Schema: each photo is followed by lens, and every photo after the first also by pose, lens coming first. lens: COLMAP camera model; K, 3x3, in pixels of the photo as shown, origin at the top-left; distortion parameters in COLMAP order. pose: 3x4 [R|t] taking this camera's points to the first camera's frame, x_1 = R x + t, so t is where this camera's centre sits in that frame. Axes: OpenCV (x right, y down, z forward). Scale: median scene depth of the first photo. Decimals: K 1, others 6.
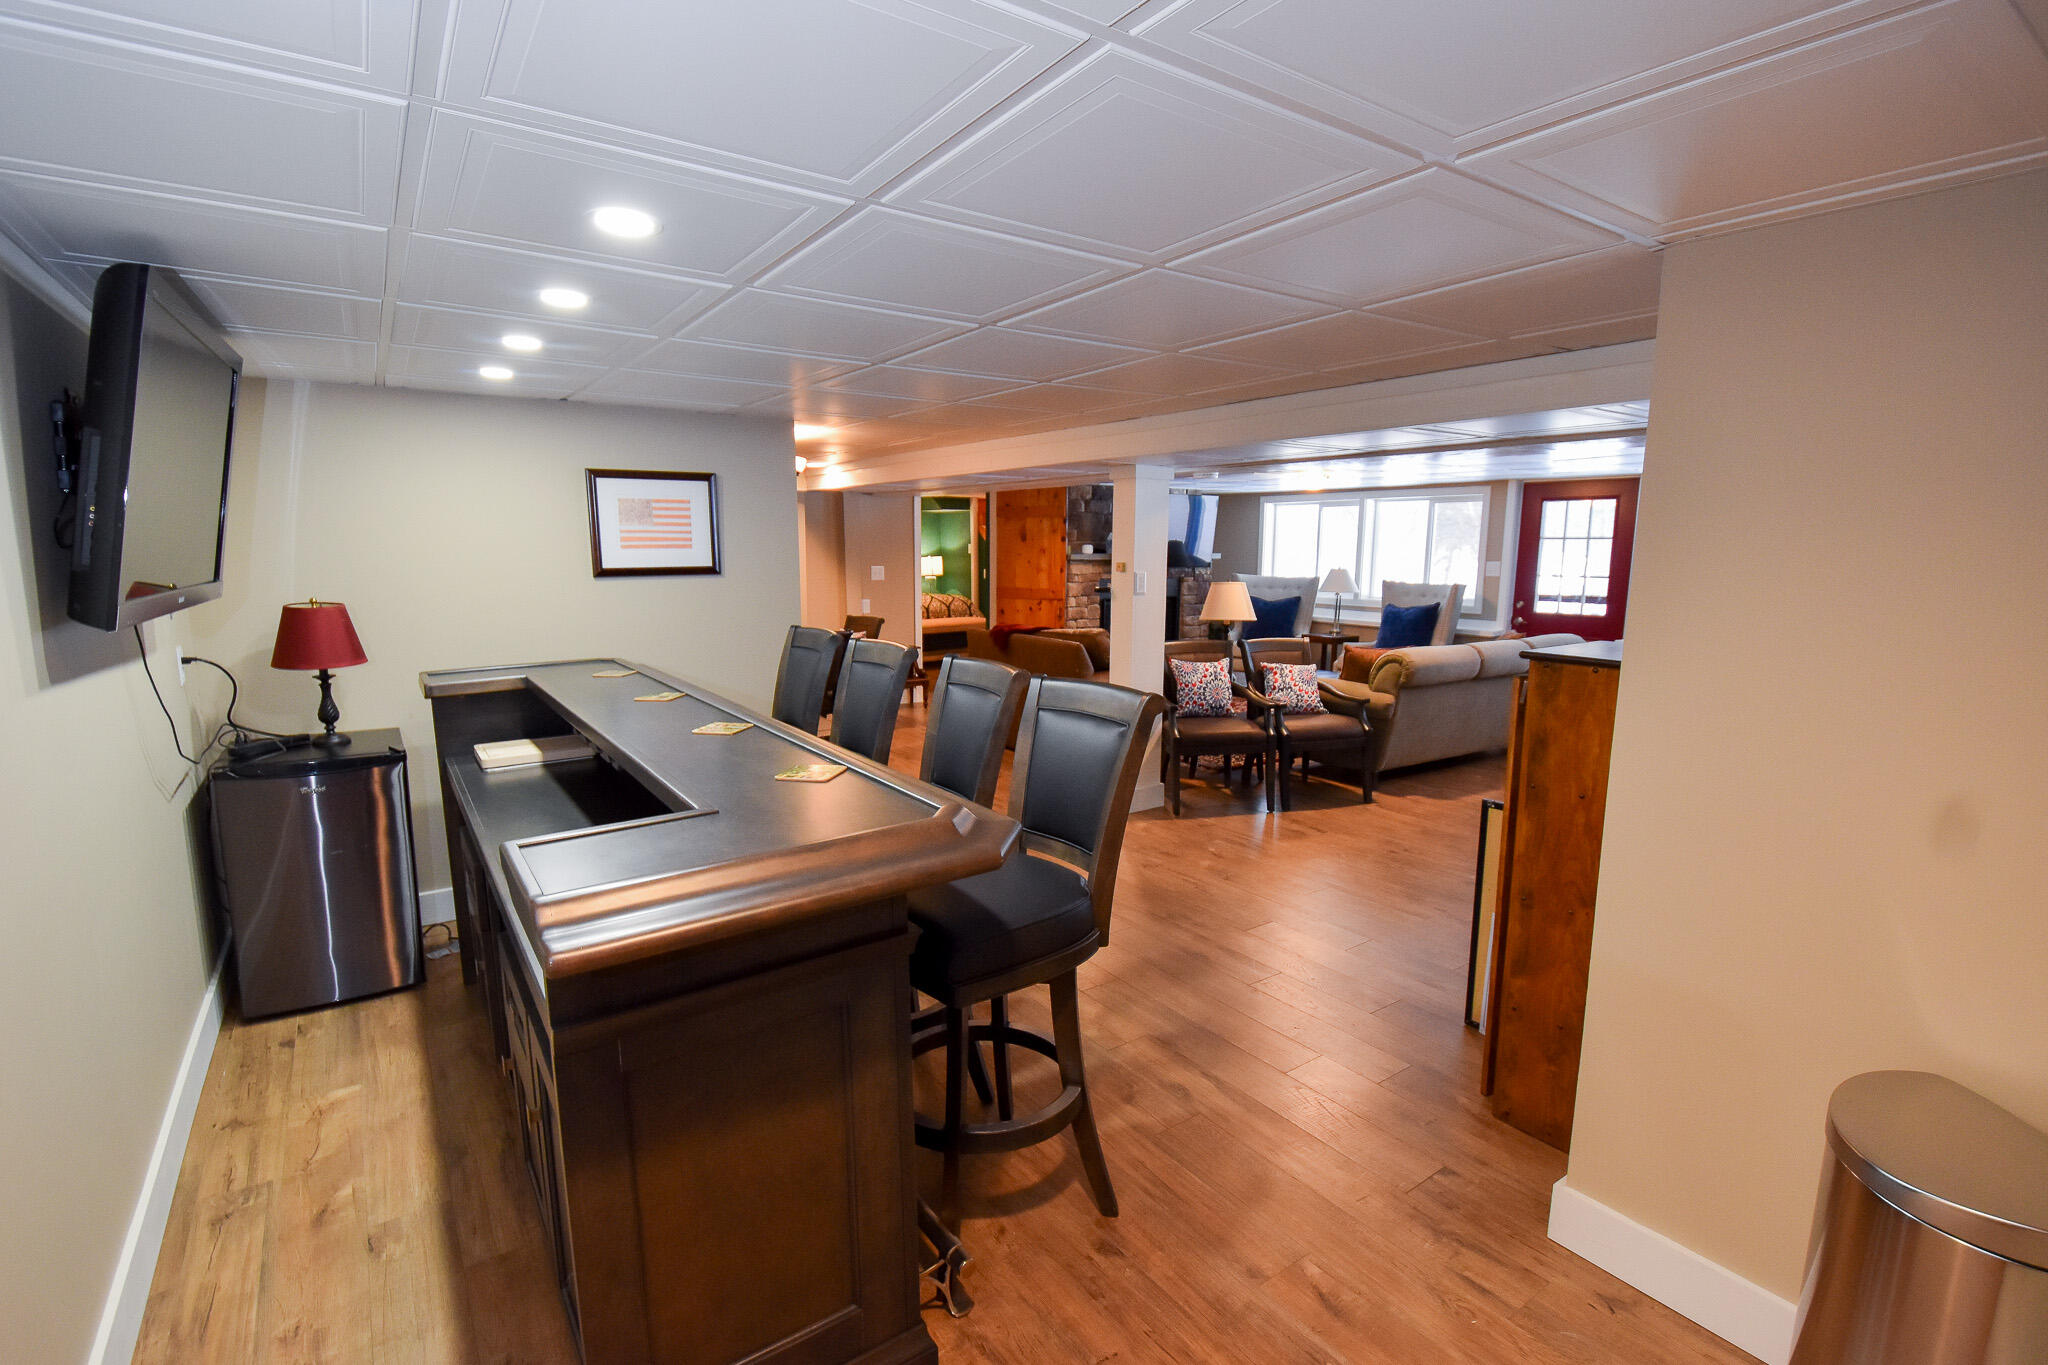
lens RADIAL K [[949.0, 0, 1014.9], [0, 949.0, 690.0], [0, 0, 1]] dist [0.014806, -0.029094]
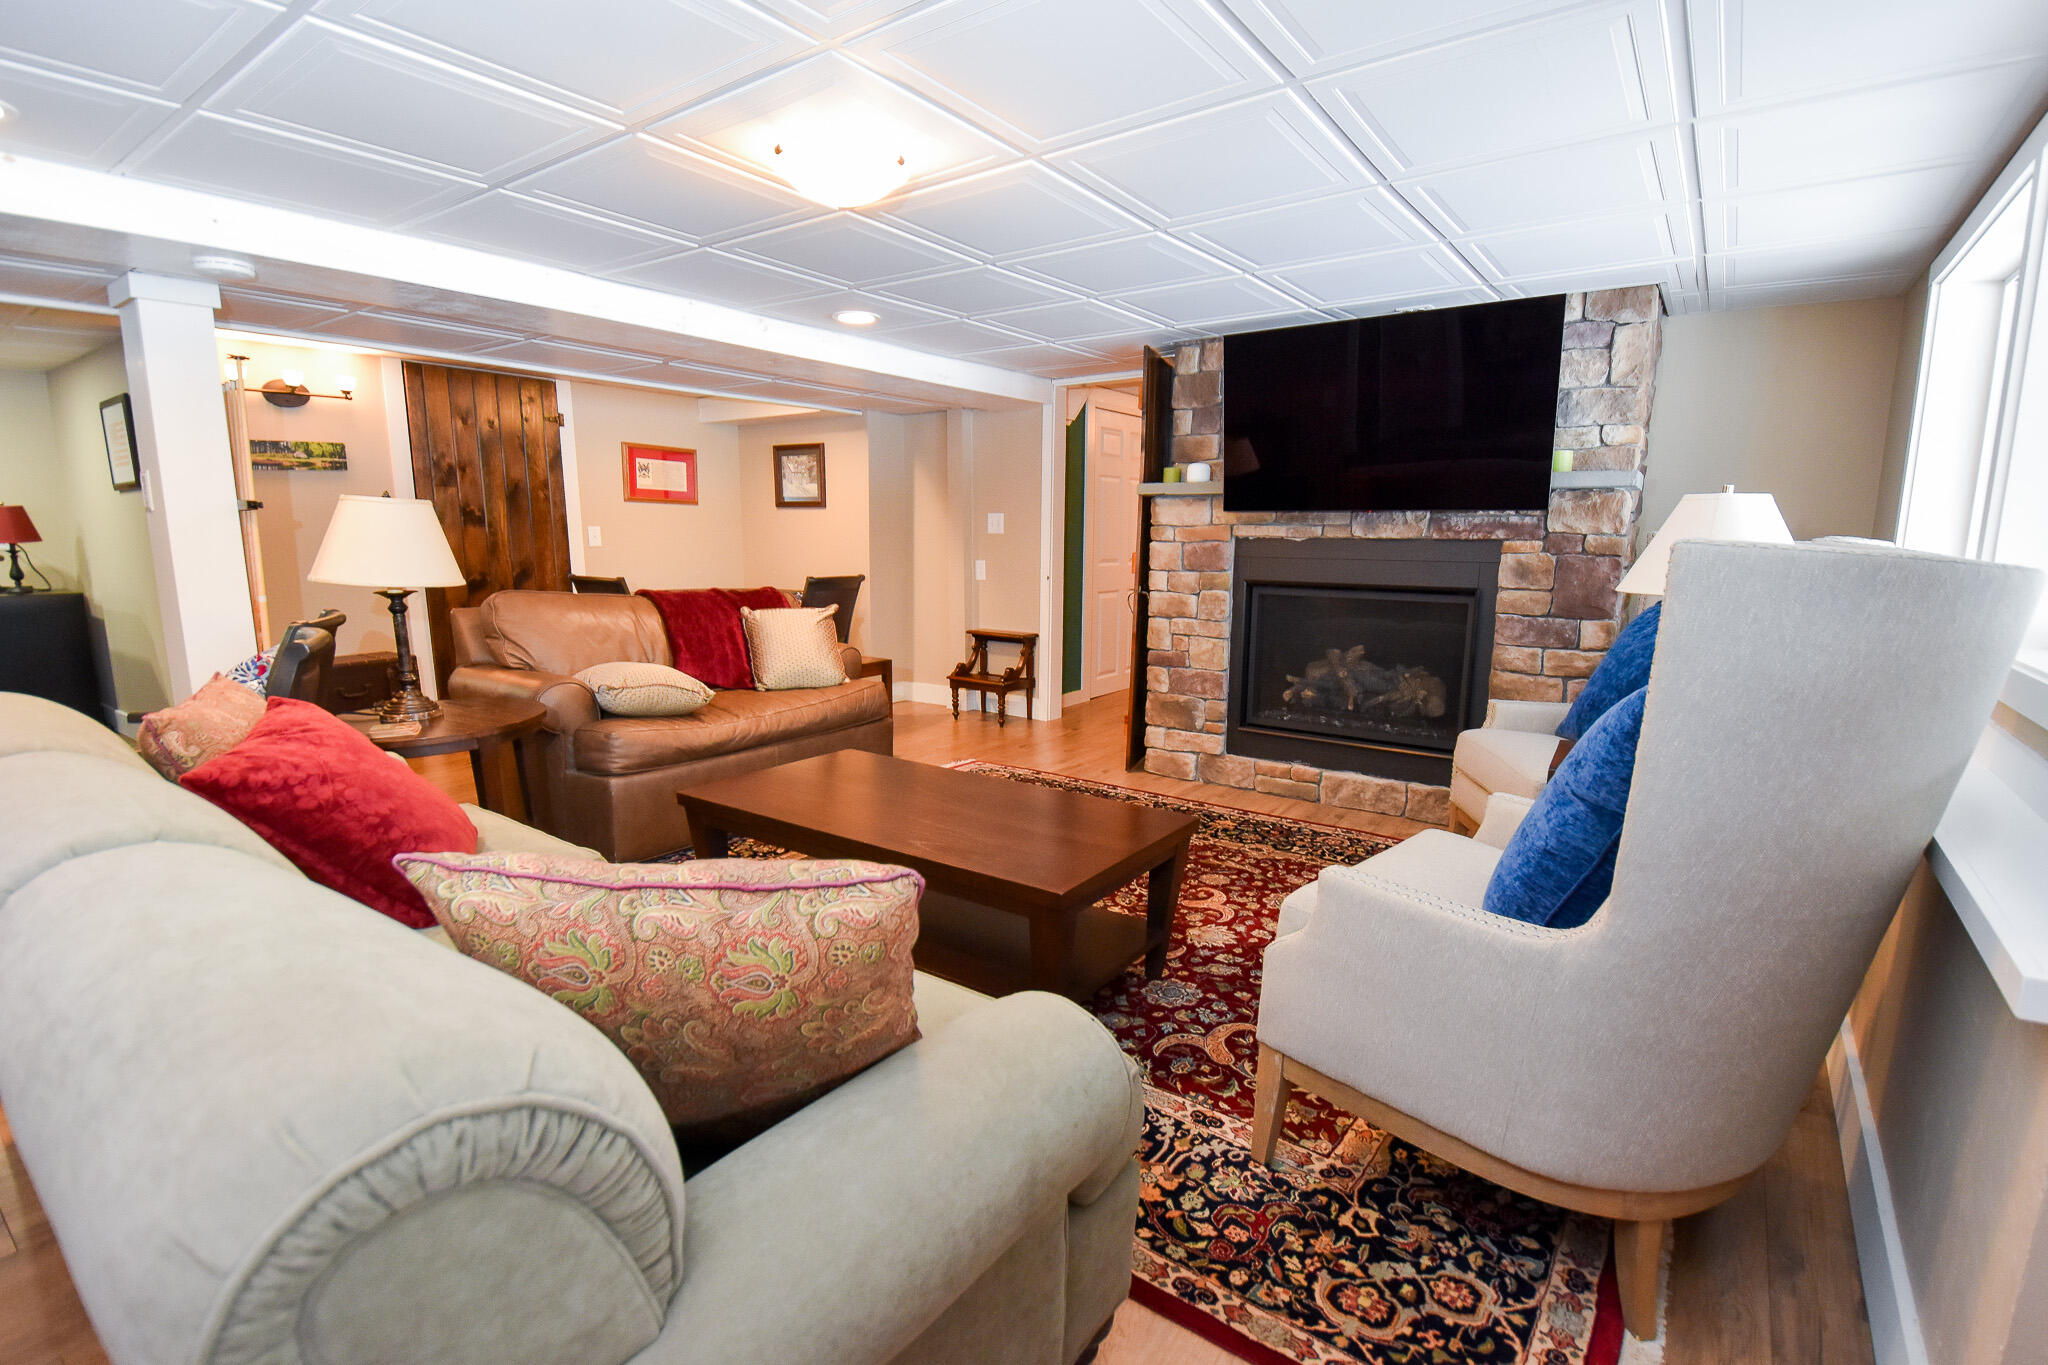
lens RADIAL K [[949.0, 0, 1014.9], [0, 949.0, 690.0], [0, 0, 1]] dist [0.014806, -0.029094]
pose [[0.333894, 0.154202, -0.929912, 0.752491], [-0.152157, 0.982408, 0.108274, -0.117432], [0.930249, 0.105341, 0.351484, 1.135233]]
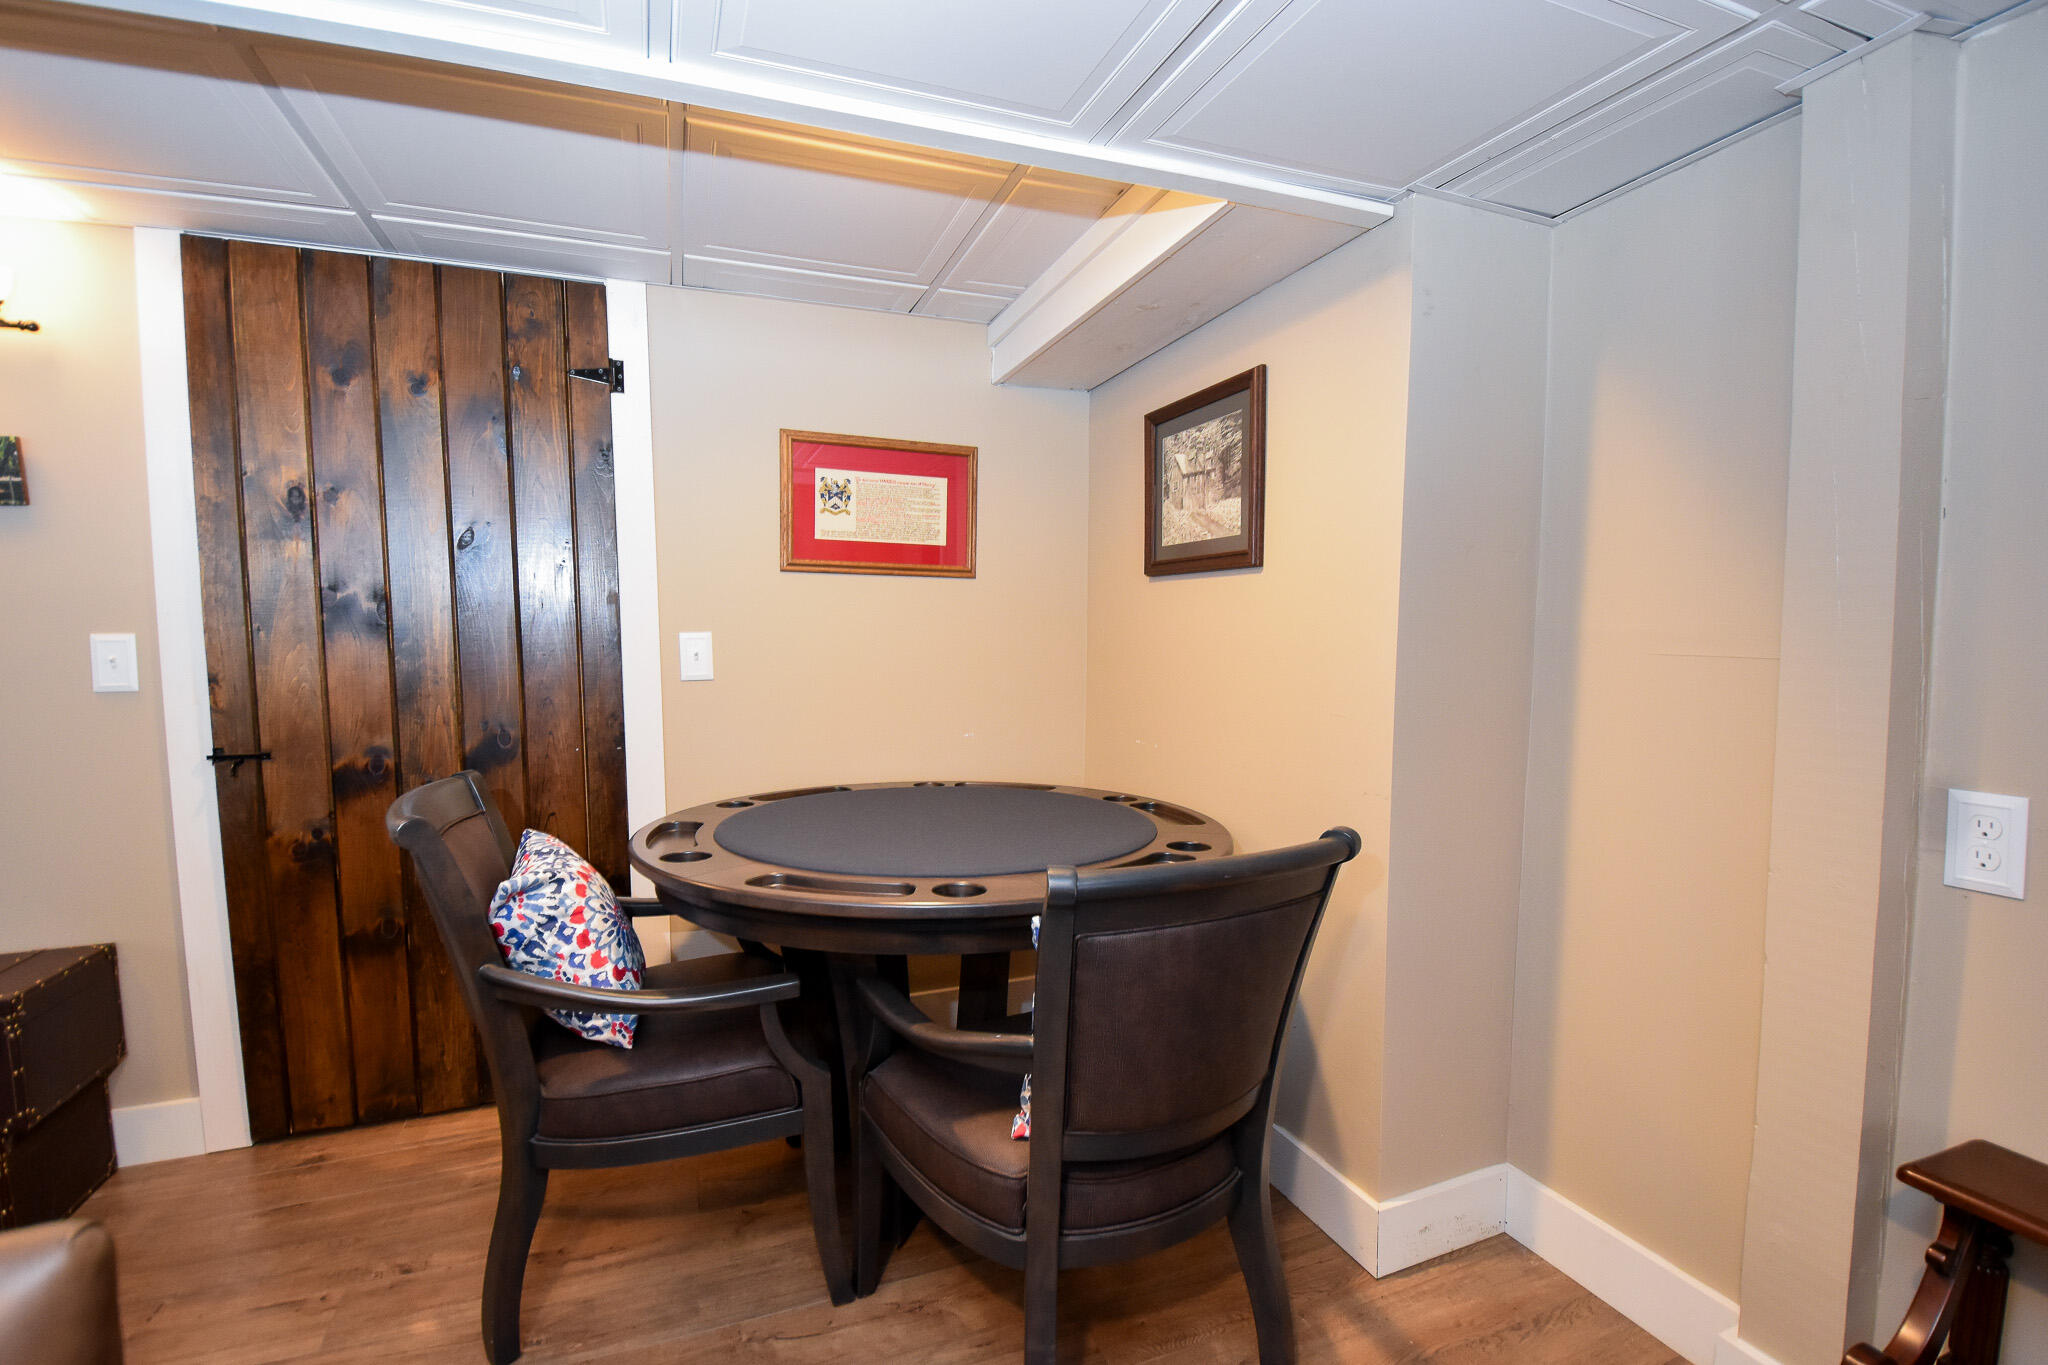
lens RADIAL K [[949.0, 0, 1014.9], [0, 949.0, 690.0], [0, 0, 1]] dist [0.014806, -0.029094]
pose [[-0.212192, 0.056260, -0.975607, 0.025464], [-0.142248, 0.985930, 0.087794, -0.141529], [0.966819, 0.157407, -0.201204, 1.279999]]
